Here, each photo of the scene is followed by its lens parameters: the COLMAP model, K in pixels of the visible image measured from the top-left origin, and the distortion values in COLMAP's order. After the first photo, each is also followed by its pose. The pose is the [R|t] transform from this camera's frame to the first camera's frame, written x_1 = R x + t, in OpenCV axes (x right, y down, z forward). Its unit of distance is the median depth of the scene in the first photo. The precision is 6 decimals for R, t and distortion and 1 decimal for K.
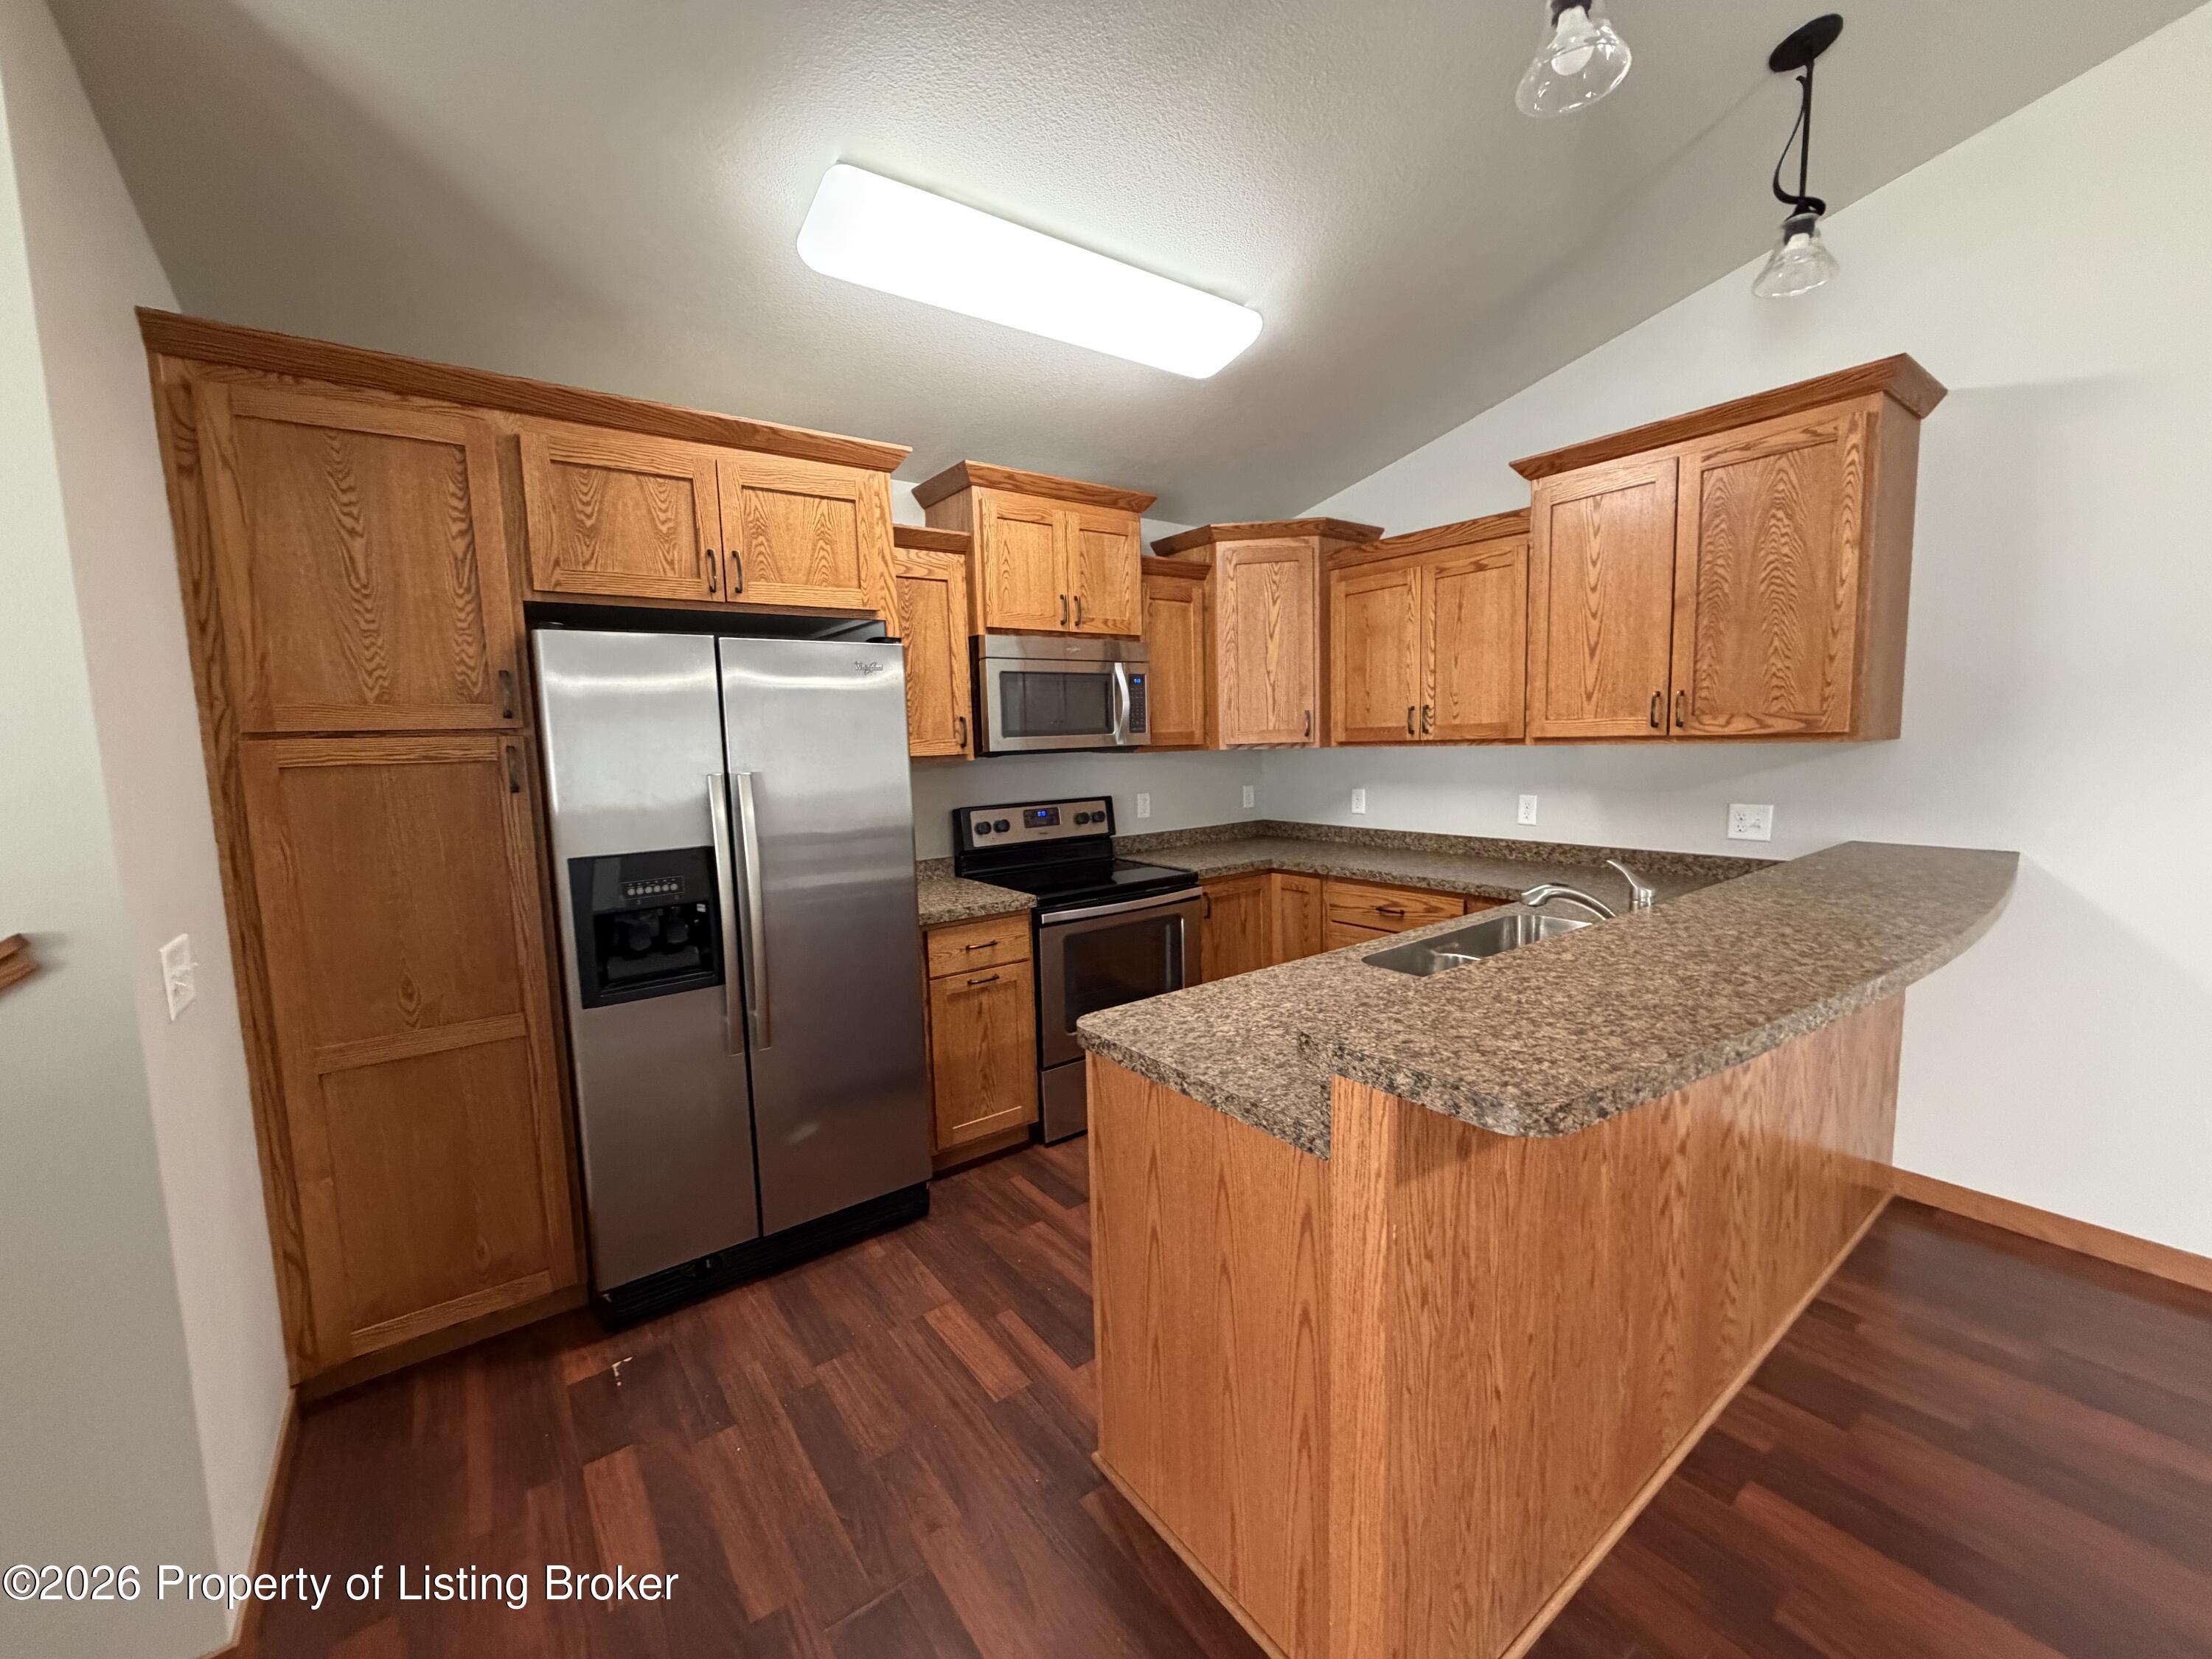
lens RADIAL K [[877.0, 0, 1100.5], [0, 877.0, 831.3], [0, 0, 1]] dist [0.000268, 0.000333]
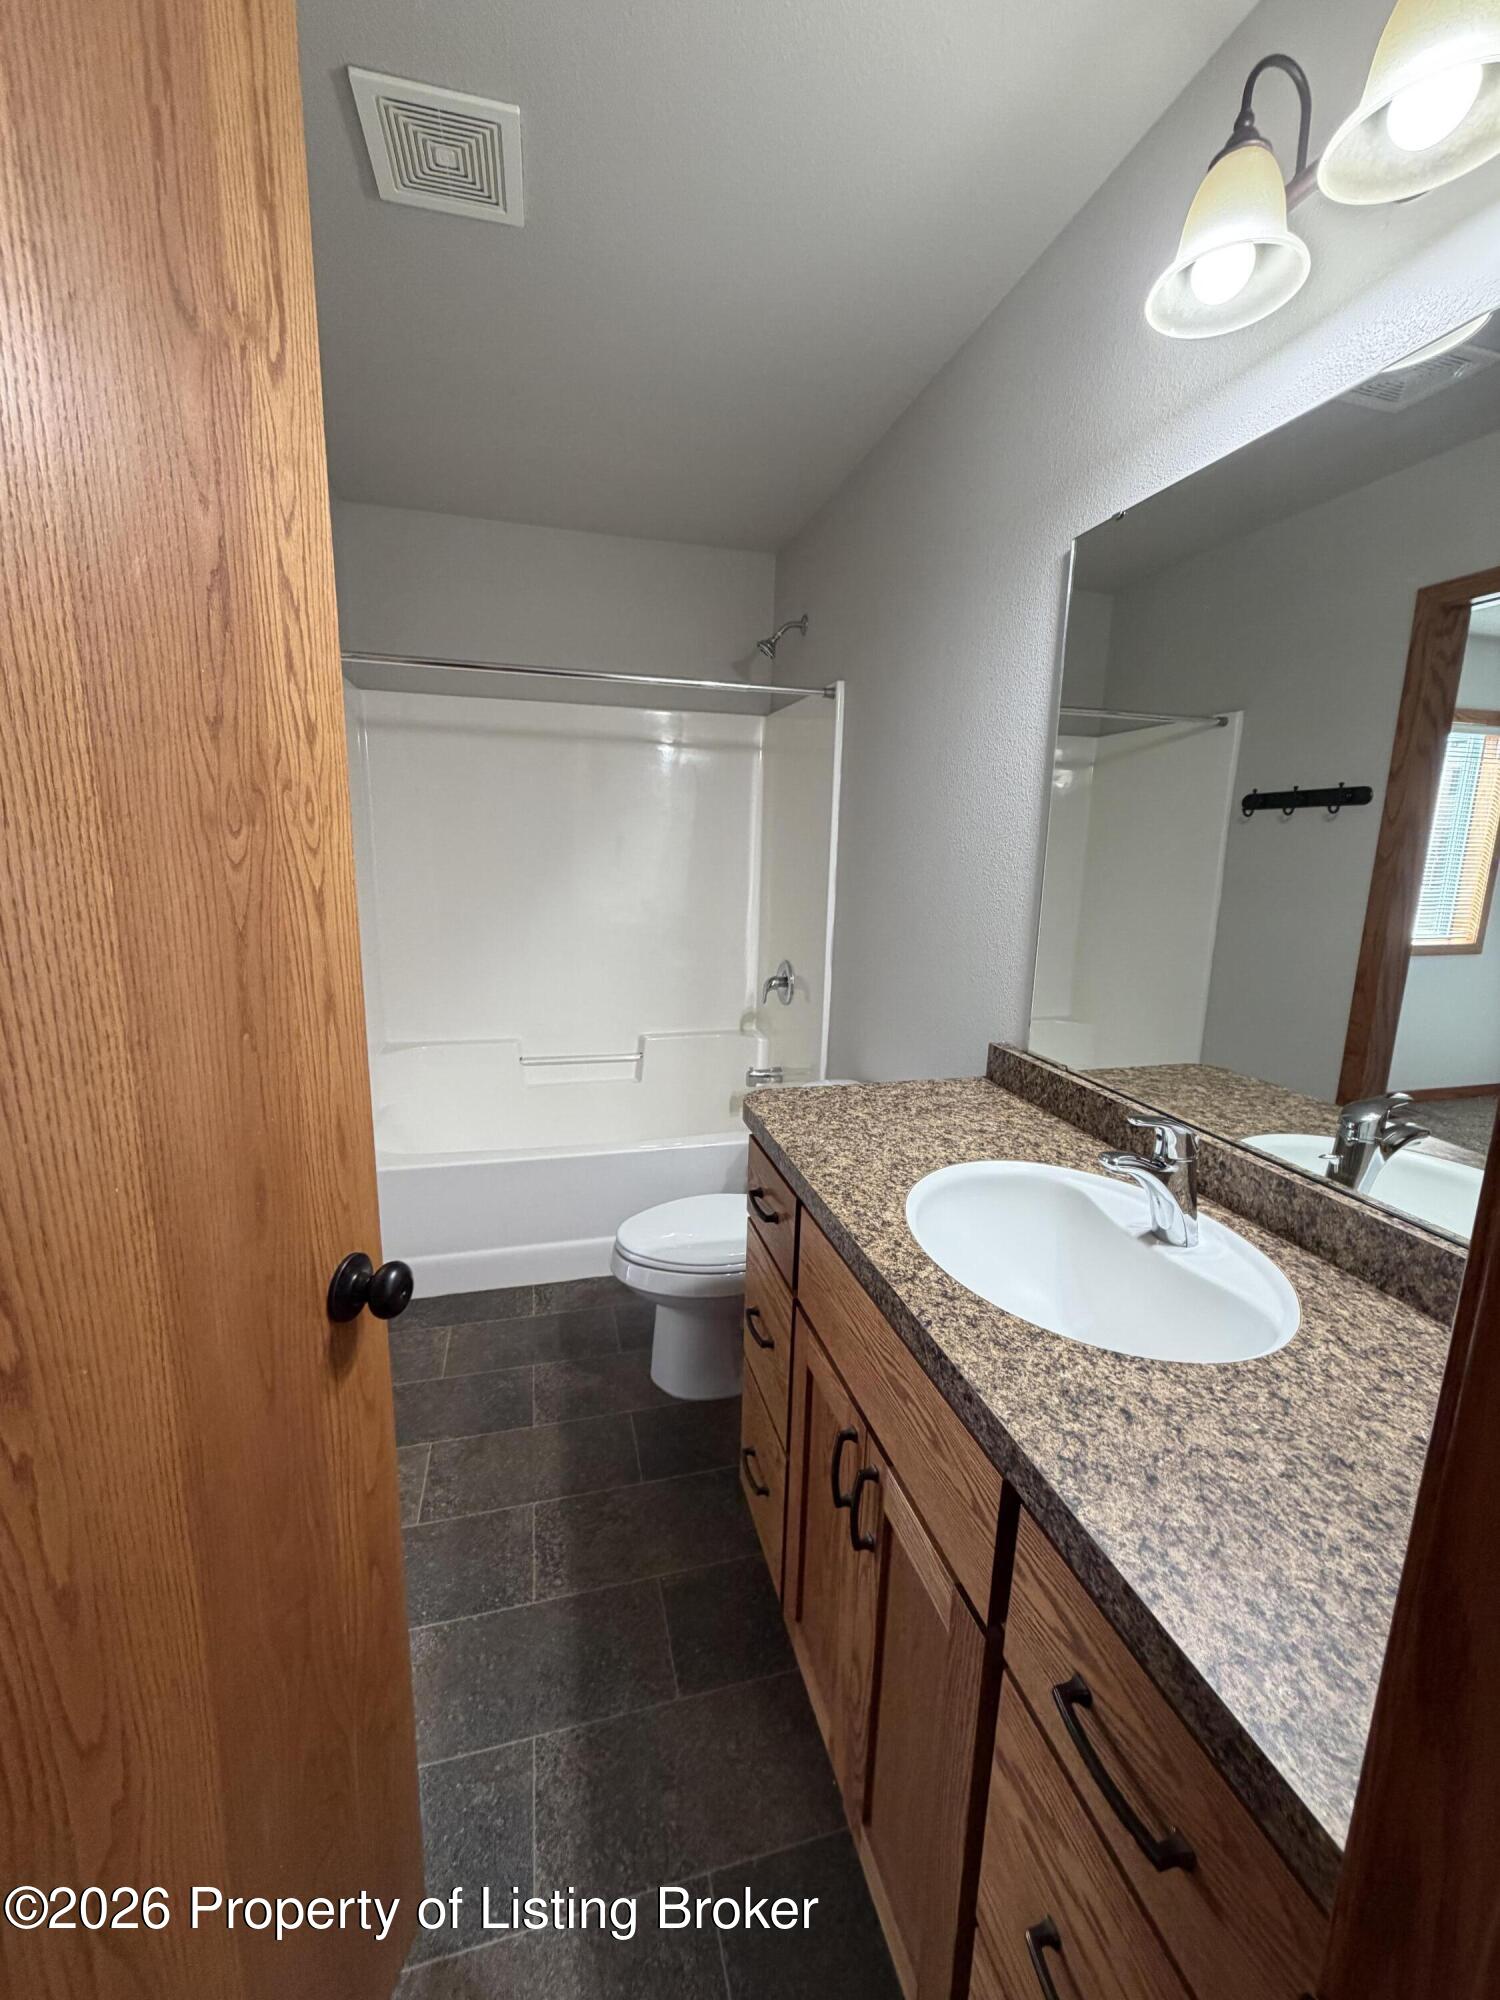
lens RADIAL K [[792.9, 0, 751.0], [0, 792.9, 993.0], [0, 0, 1]] dist [0.000268, 0.000333]
pose [[-0.367261, 0.194540, -0.909546, 0.580831], [-0.112455, 0.961422, 0.251043, -0.051825], [0.923295, 0.194481, -0.331216, 0.604009]]
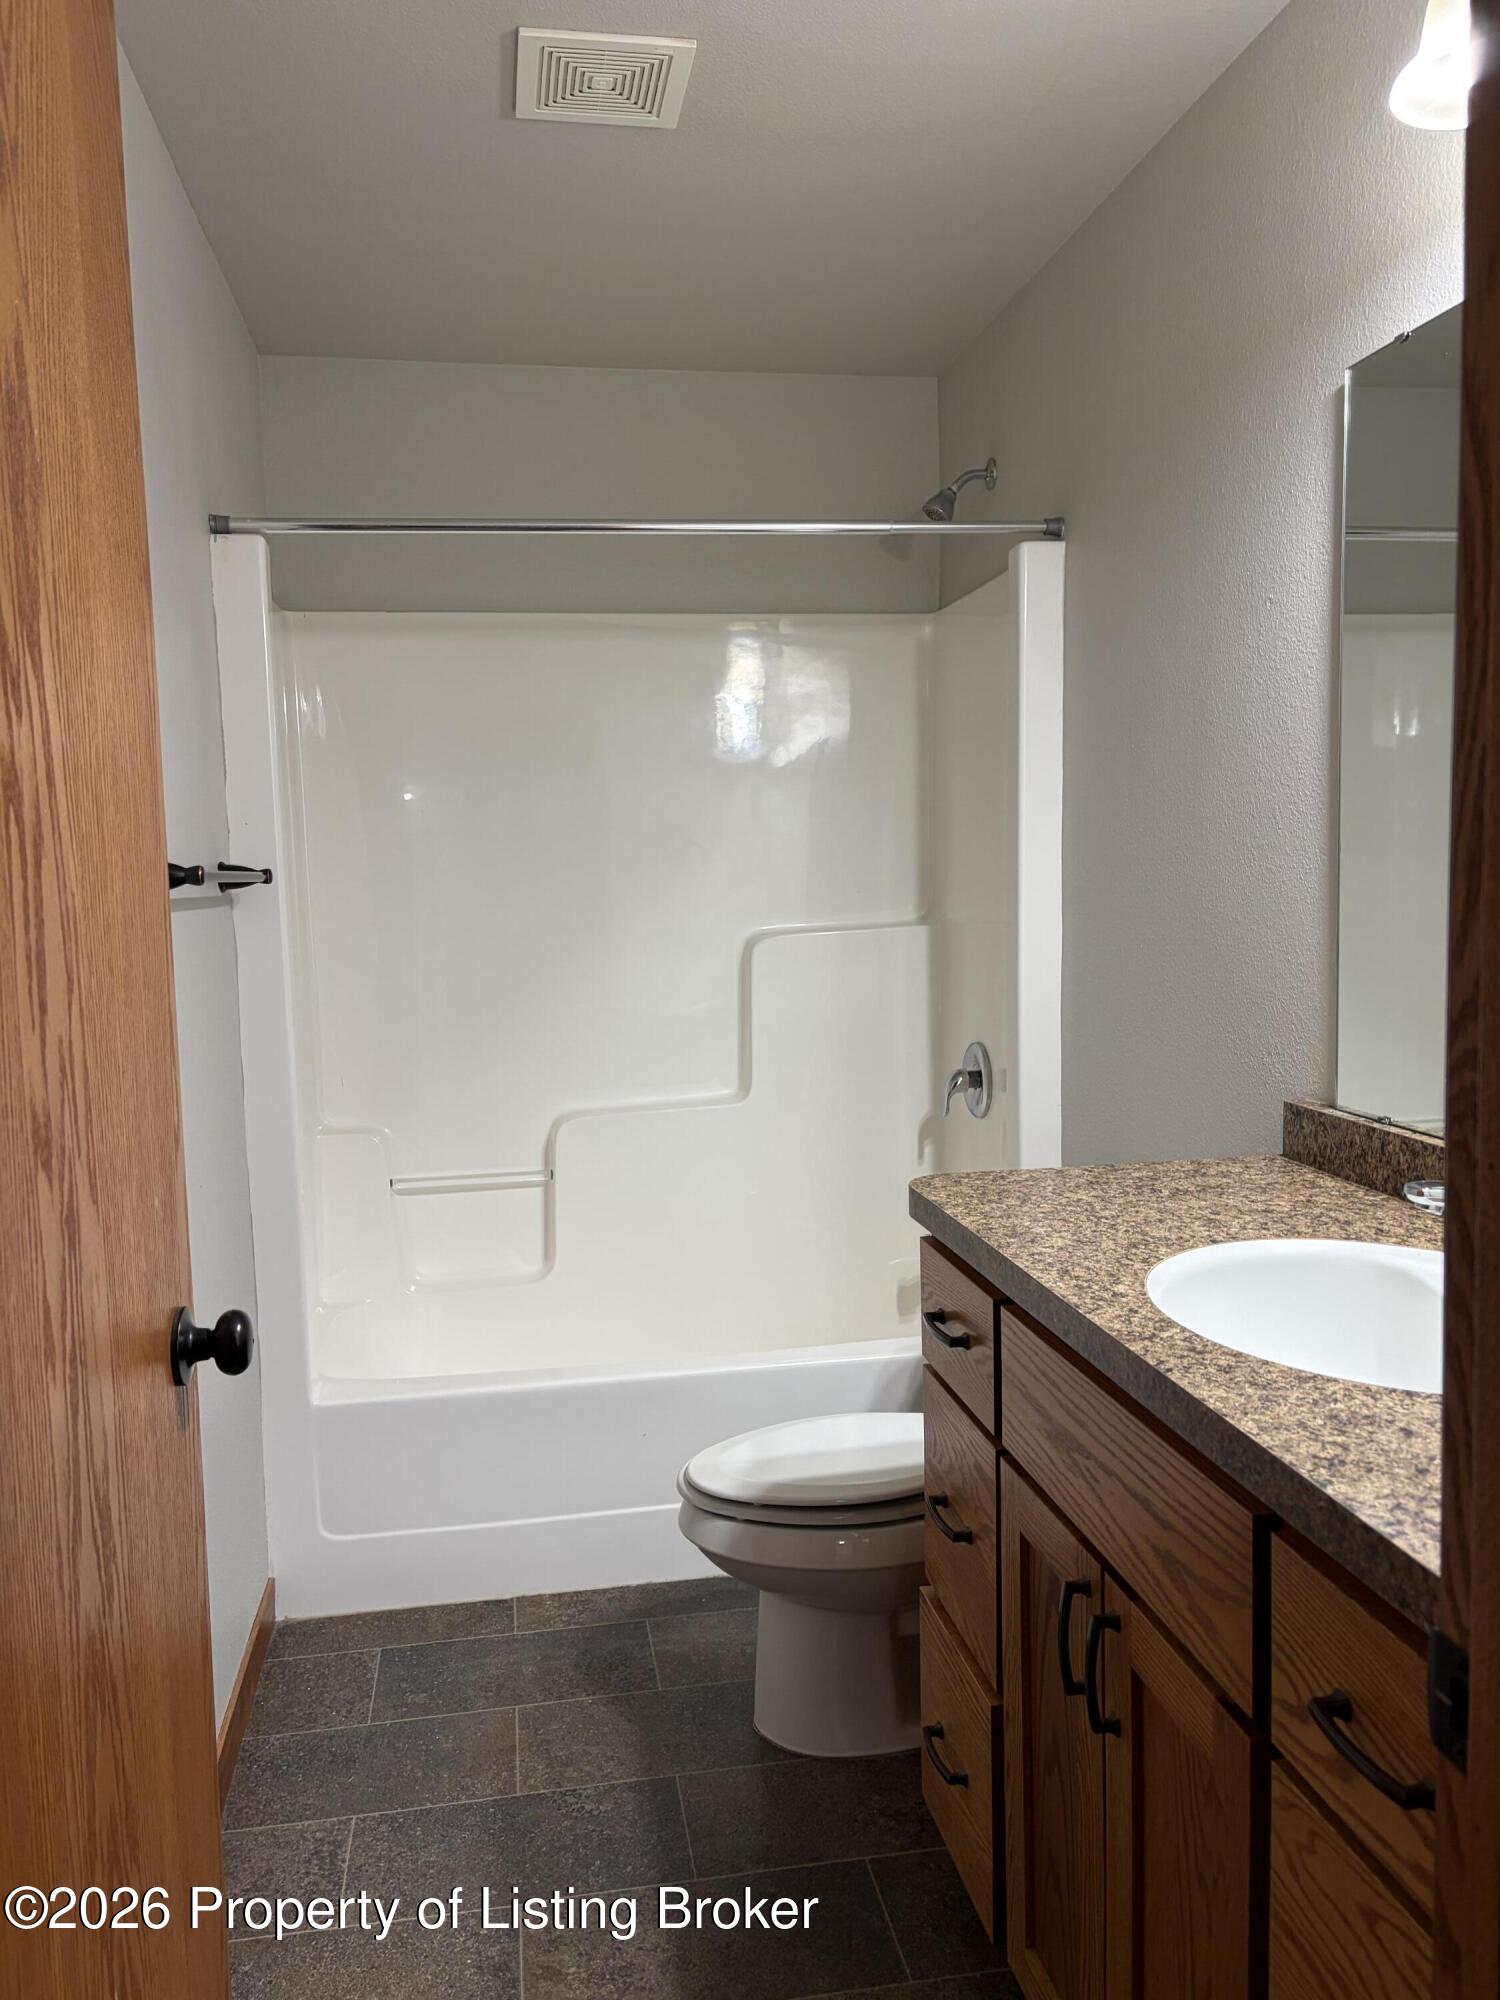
lens RADIAL K [[1503.3, 0, 754.7], [0, 1503.3, 1009.0], [0, 0, 1]] dist [0.012220, -0.004015]
pose [[-0.443413, 0.125442, -0.887496, 0.758885], [-0.063986, 0.983202, 0.170939, -0.038831], [0.894031, 0.132584, -0.427938, 0.661989]]
